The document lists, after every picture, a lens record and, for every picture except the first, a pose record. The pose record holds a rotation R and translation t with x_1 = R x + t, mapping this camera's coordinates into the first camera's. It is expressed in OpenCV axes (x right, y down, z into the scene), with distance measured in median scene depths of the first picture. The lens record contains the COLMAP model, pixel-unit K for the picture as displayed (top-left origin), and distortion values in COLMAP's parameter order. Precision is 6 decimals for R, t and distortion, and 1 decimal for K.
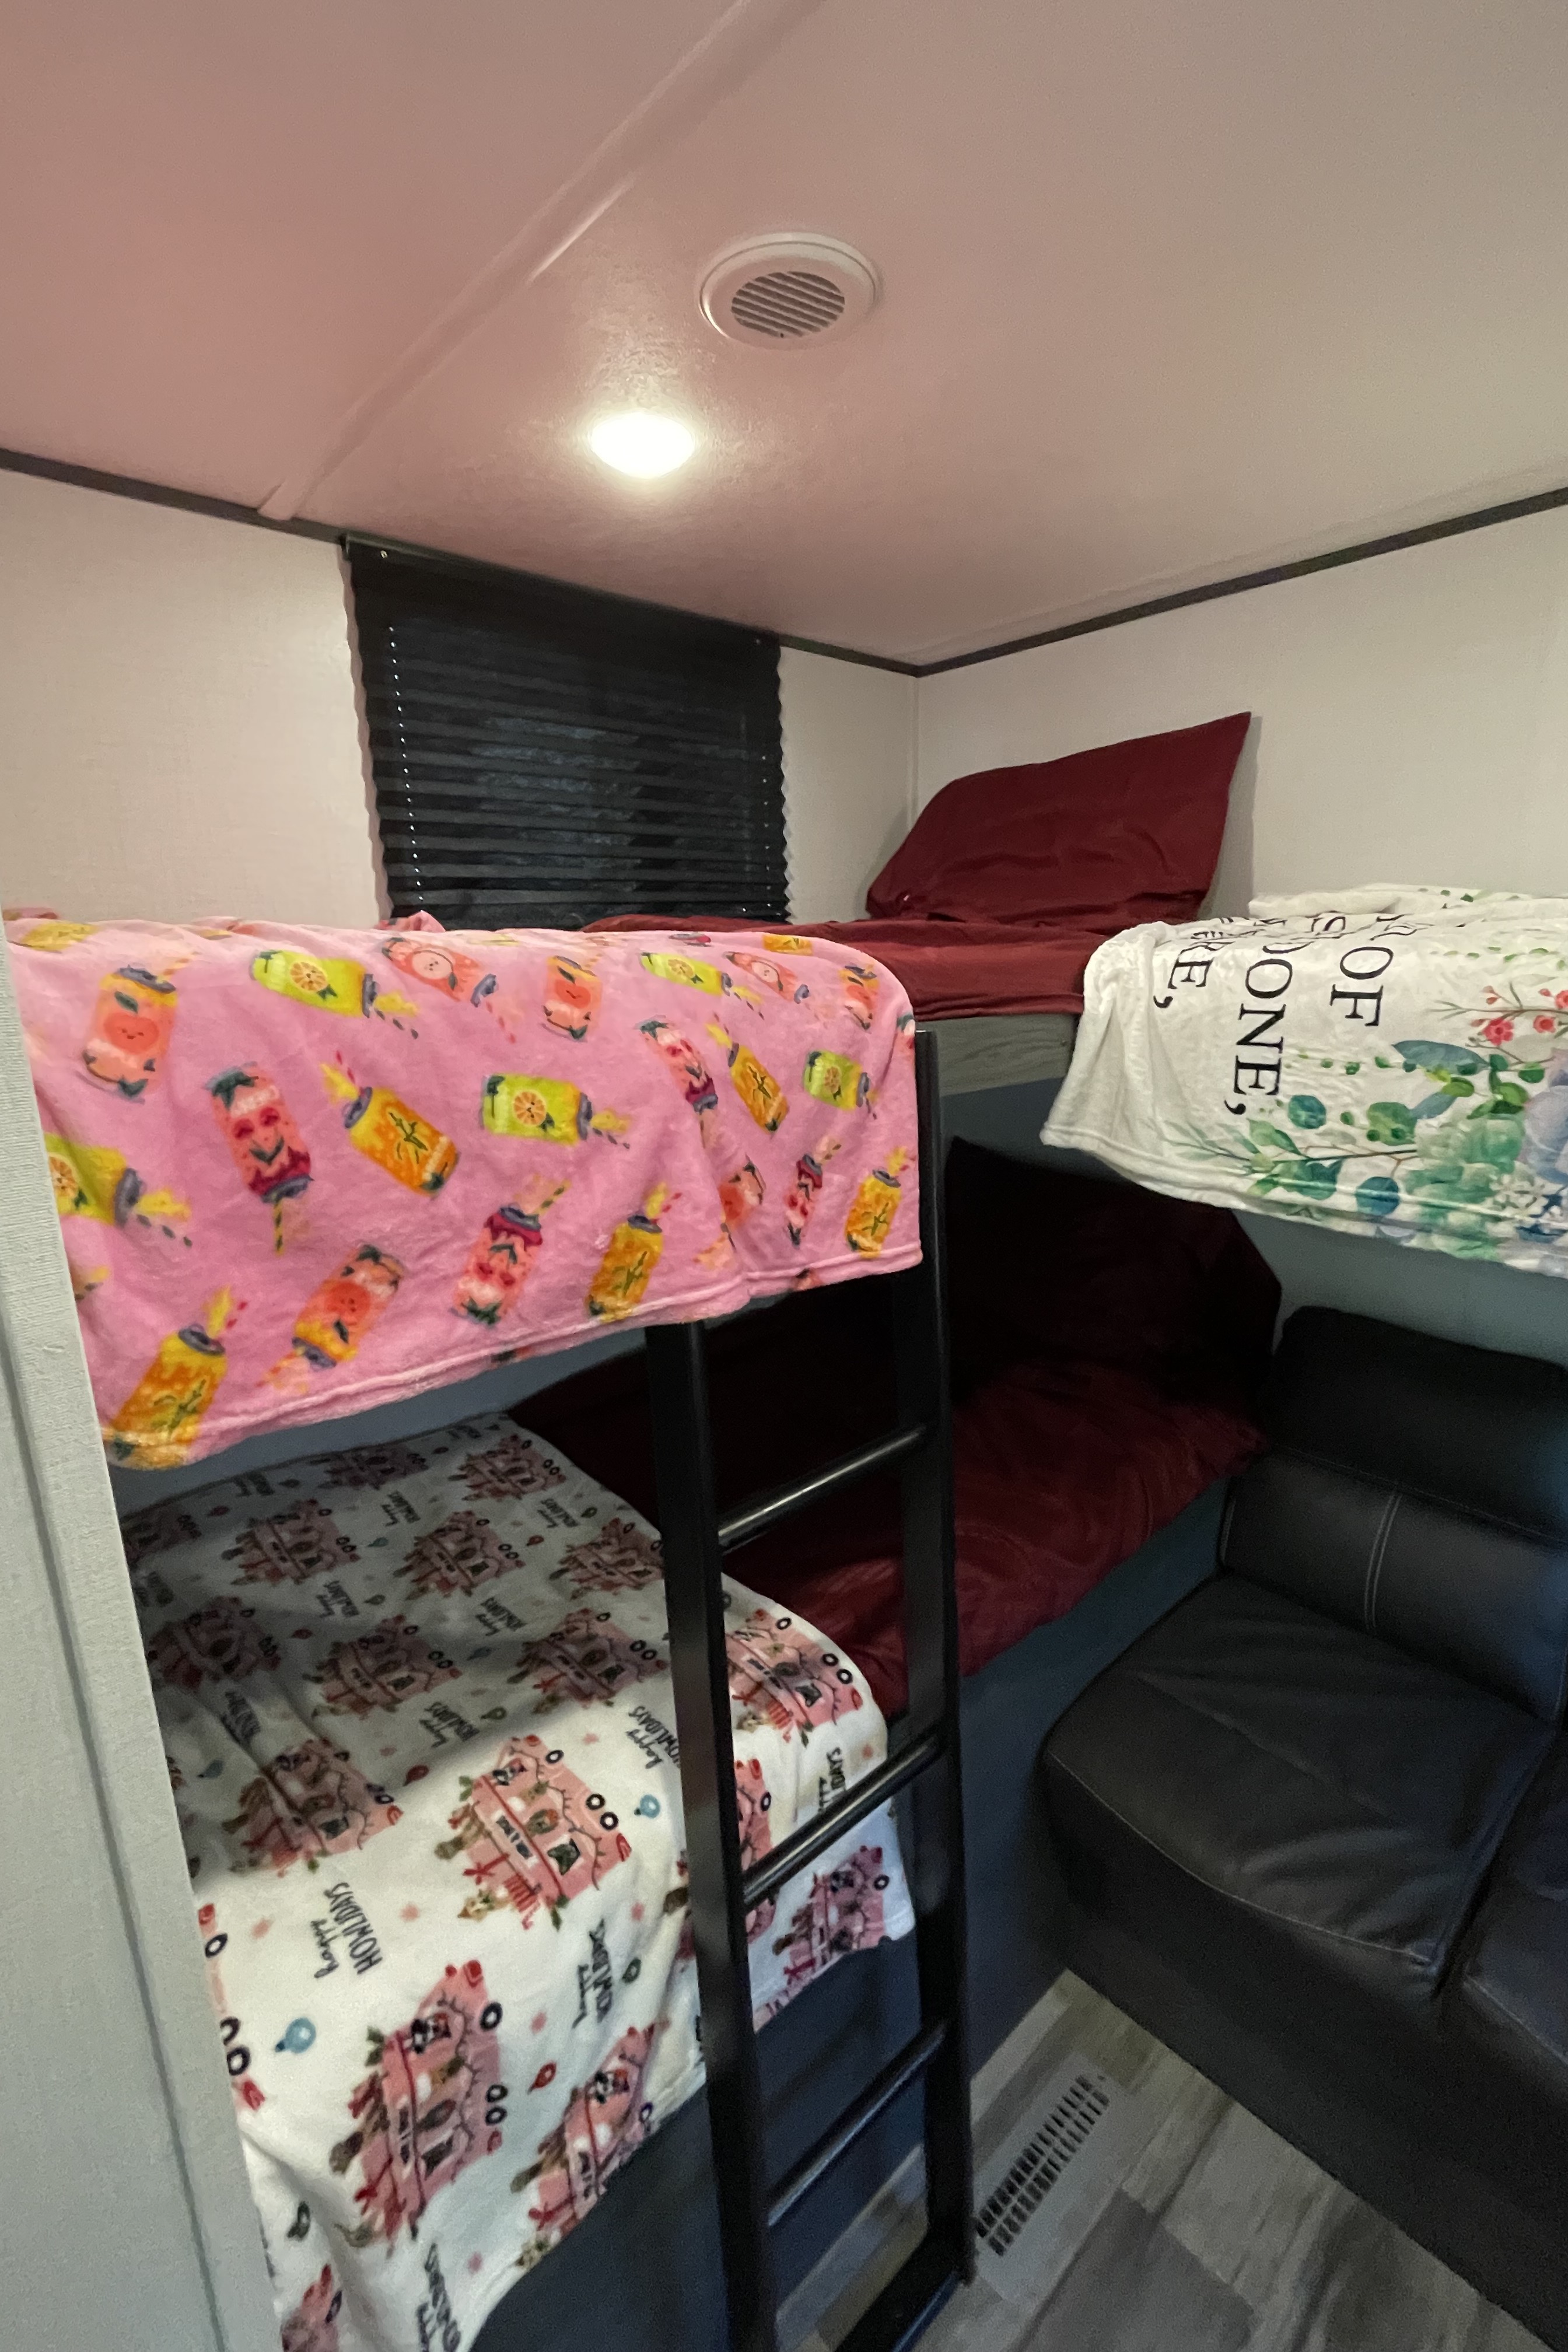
lens RADIAL K [[1030.7, 0, 787.6], [0, 1030.7, 1180.1], [0, 0, 1]] dist [-0.002590, -0.000600]
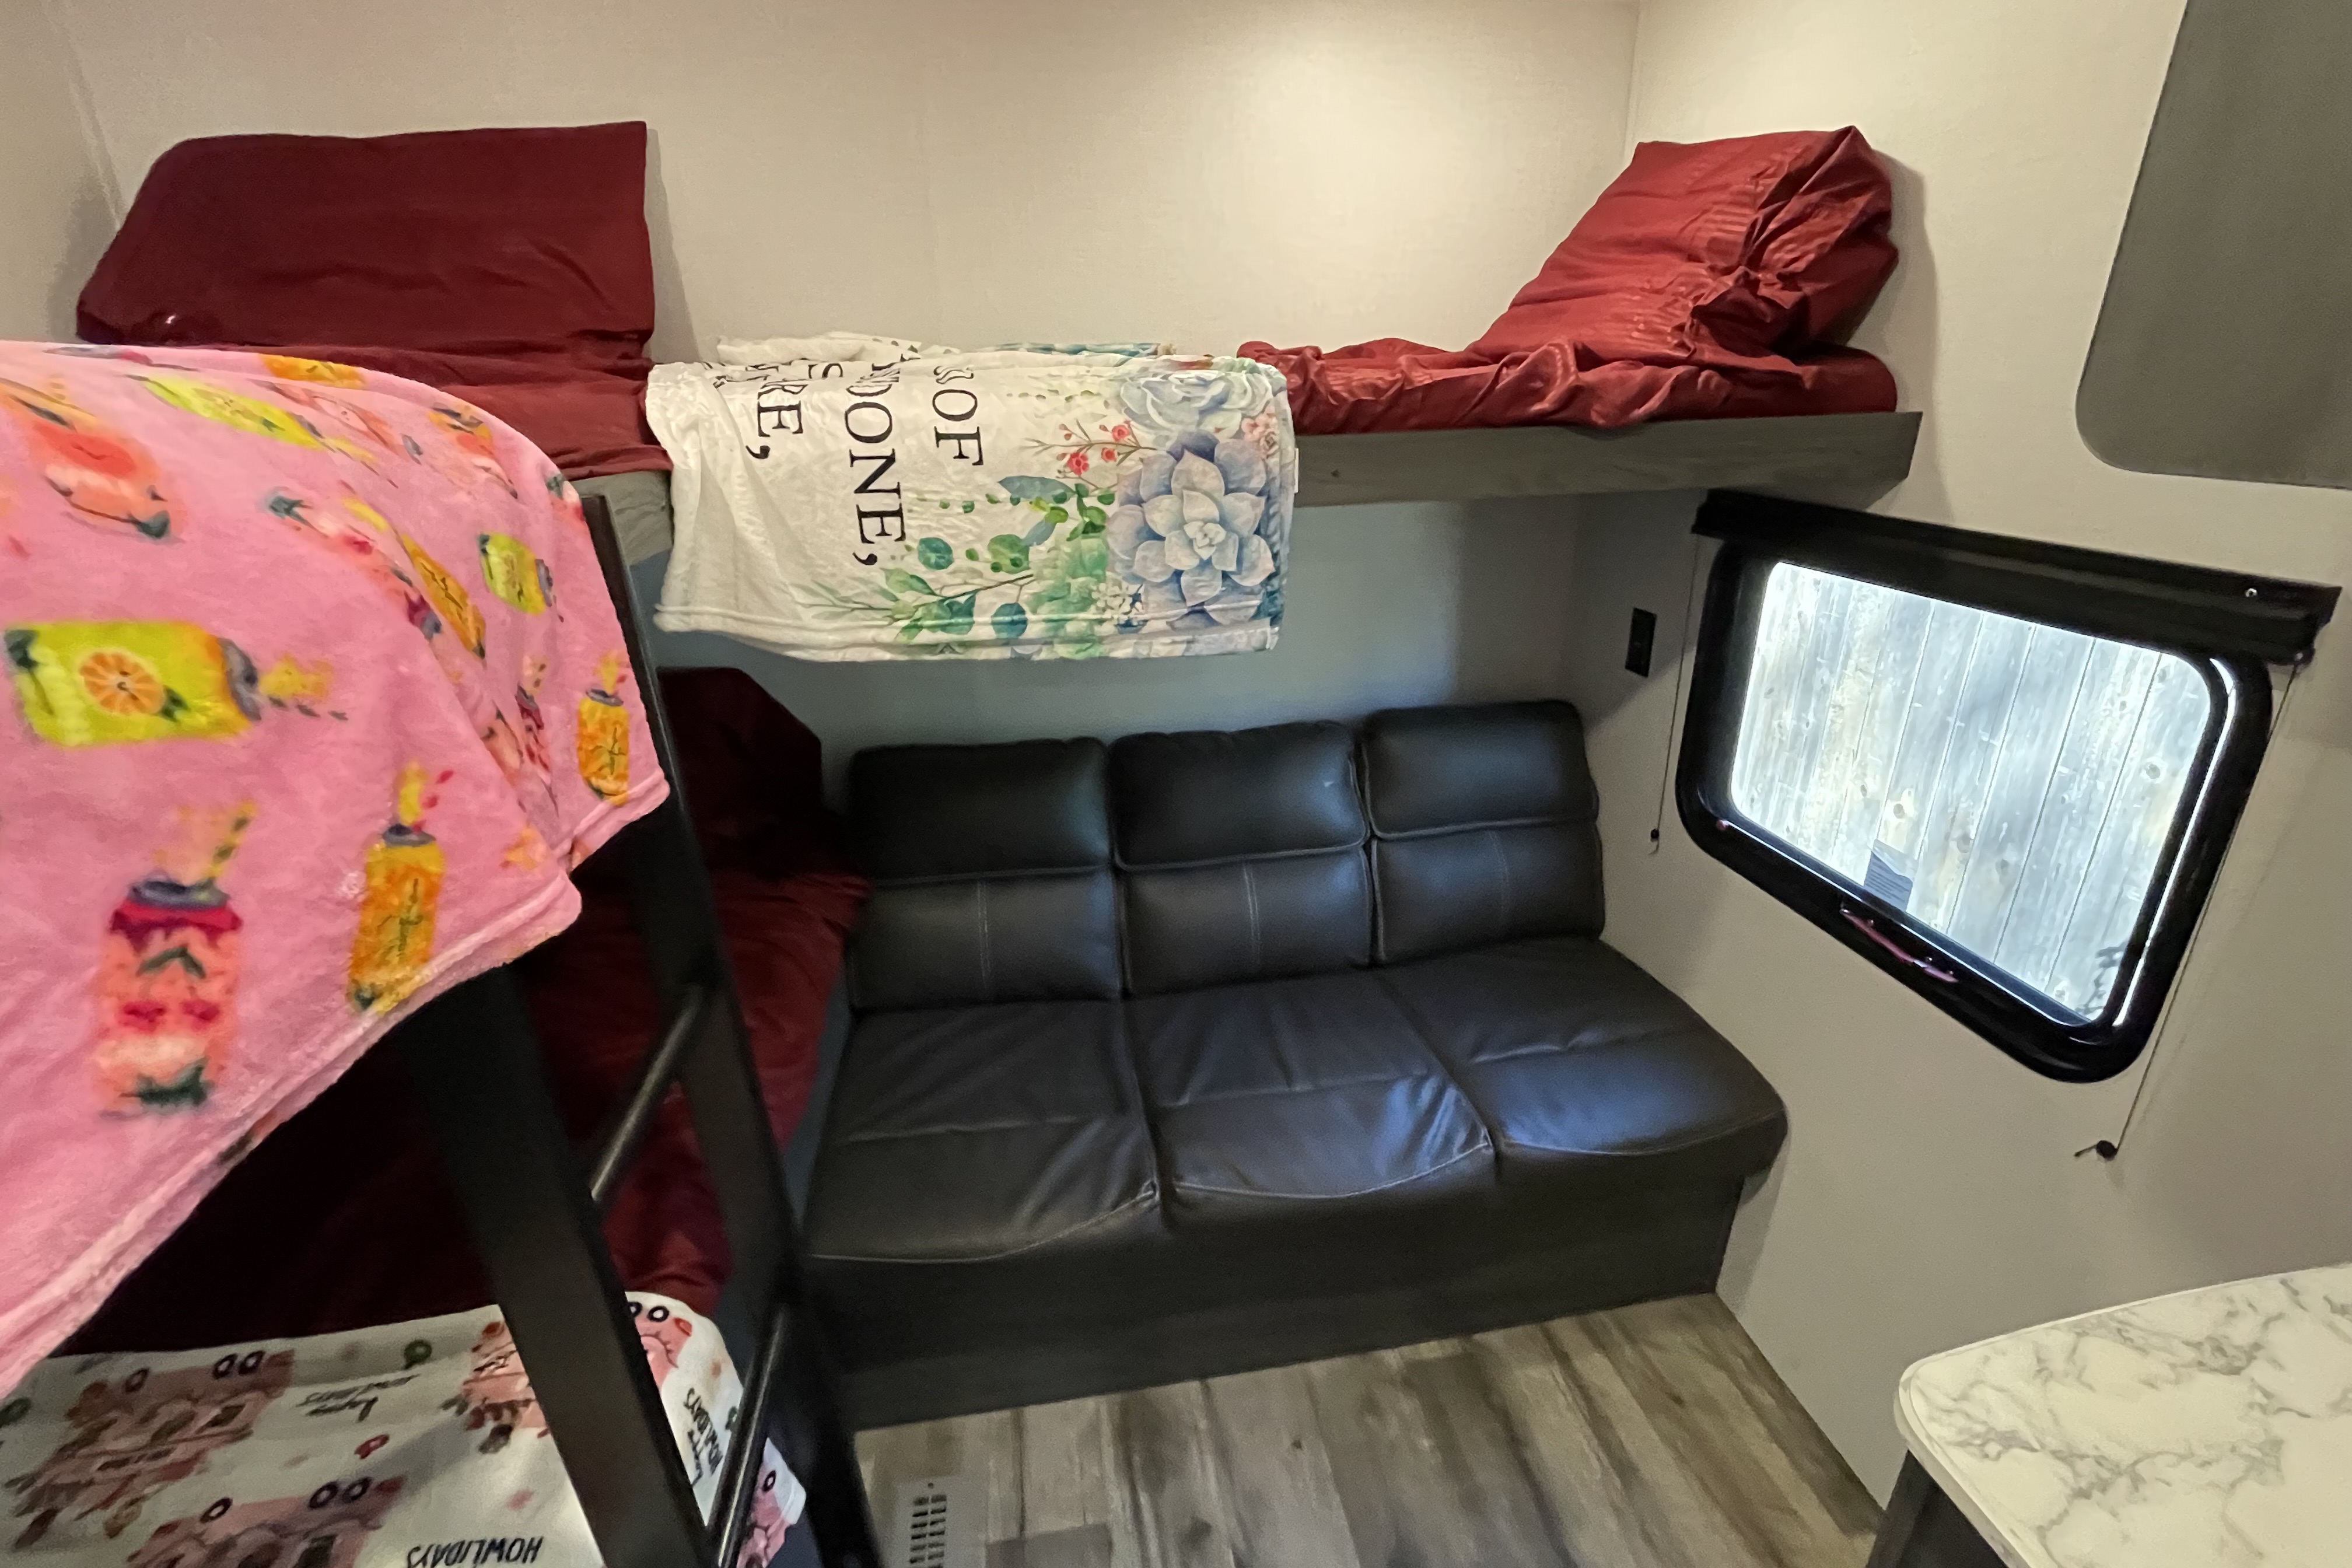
lens RADIAL K [[1030.7, 0, 1174.7], [0, 1030.7, 787.4], [0, 0, 1]] dist [-0.002590, -0.000600]
pose [[0.562417, -0.286702, 0.775557, -0.272448], [0.184743, 0.957822, 0.220109, -0.027217], [-0.805951, 0.019486, 0.591661, 0.213931]]
